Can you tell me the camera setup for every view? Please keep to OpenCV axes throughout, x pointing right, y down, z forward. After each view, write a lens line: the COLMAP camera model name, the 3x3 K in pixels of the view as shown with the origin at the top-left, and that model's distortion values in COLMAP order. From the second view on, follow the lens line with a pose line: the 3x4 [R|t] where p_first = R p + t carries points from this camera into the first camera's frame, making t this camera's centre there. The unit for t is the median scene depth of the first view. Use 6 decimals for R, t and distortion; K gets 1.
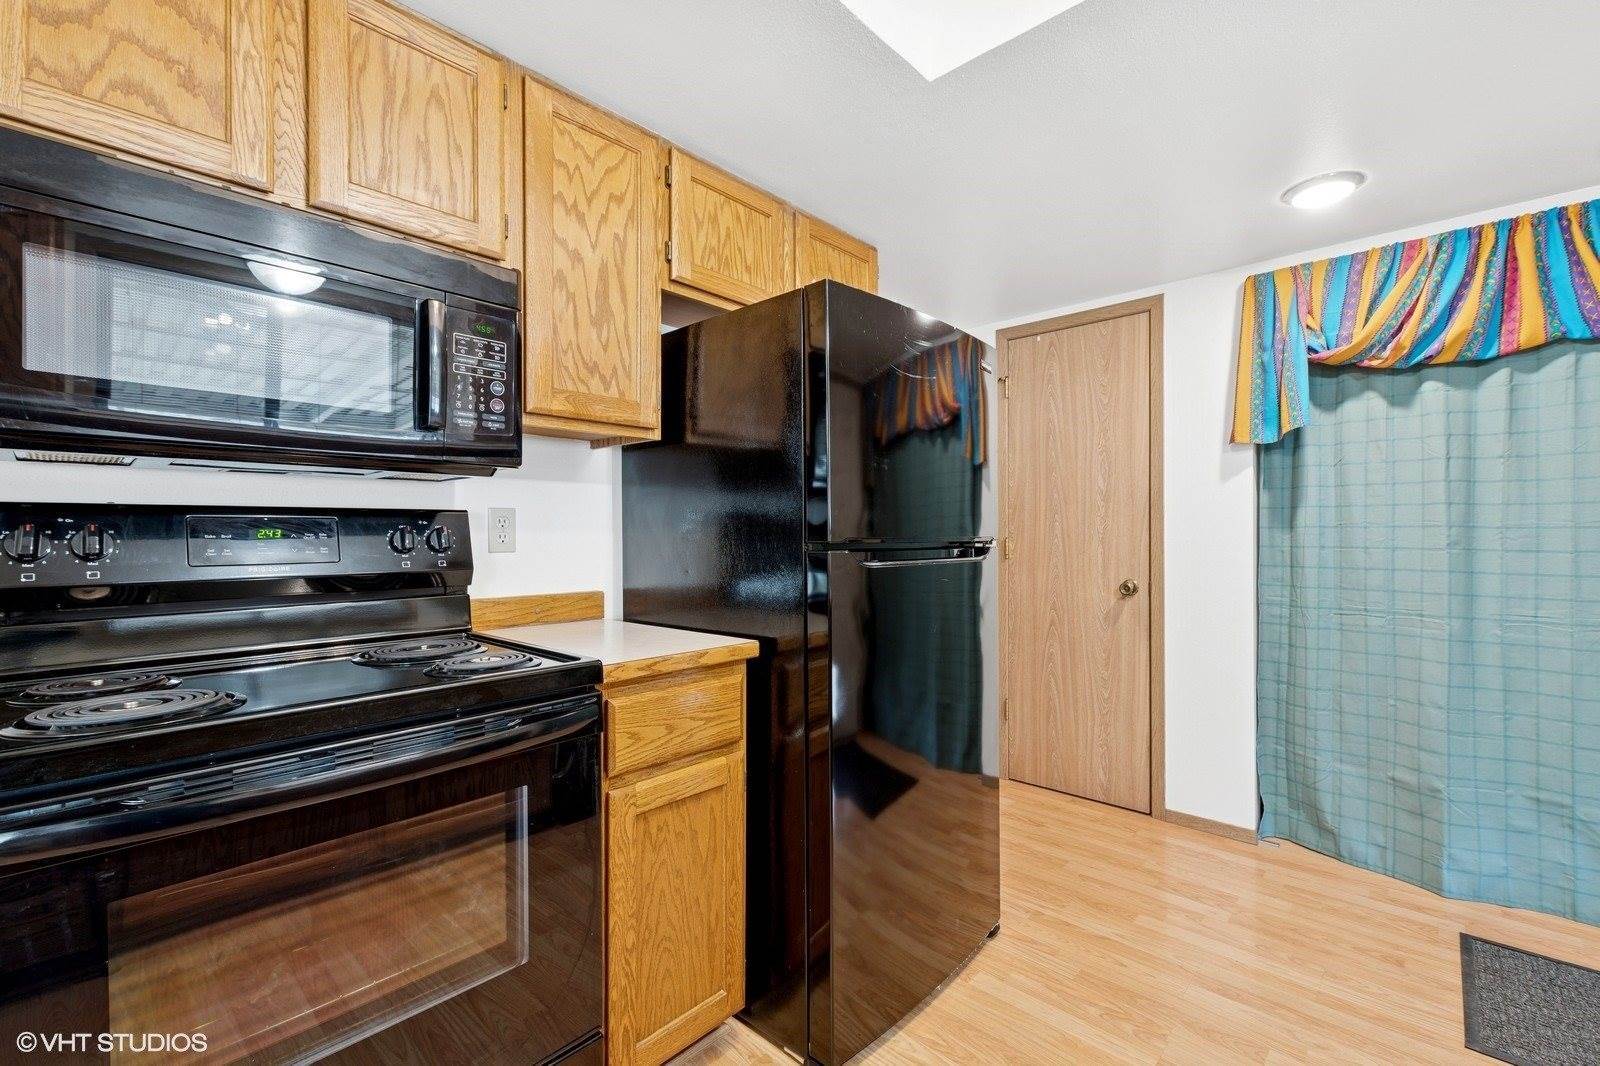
lens RADIAL K [[692.1, 0, 799.7], [0, 692.1, 536.5], [0, 0, 1]] dist [0.001689, -0.000567]
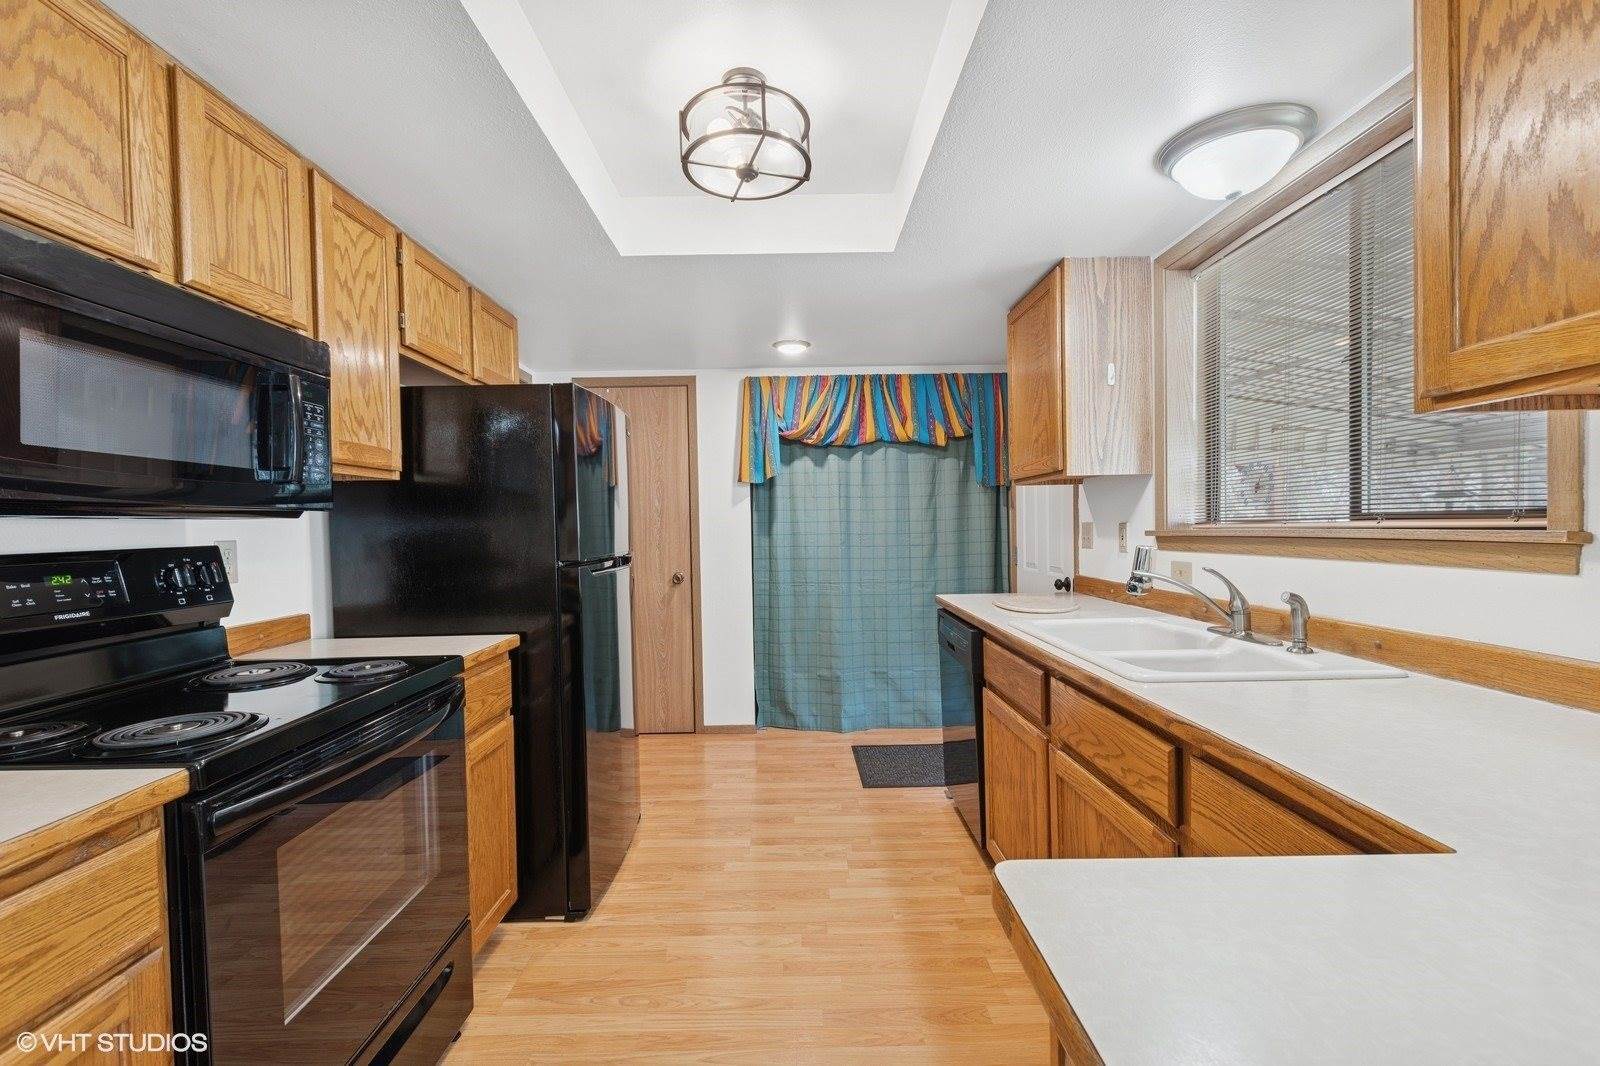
lens RADIAL K [[695.6, 0, 795.3], [0, 695.6, 541.4], [0, 0, 1]] dist [0.002719, 0.000218]
pose [[0.728335, -0.028227, 0.684640, -0.437892], [0.016816, 0.999587, 0.023323, -0.041786], [-0.685015, -0.005475, 0.728508, -0.279713]]
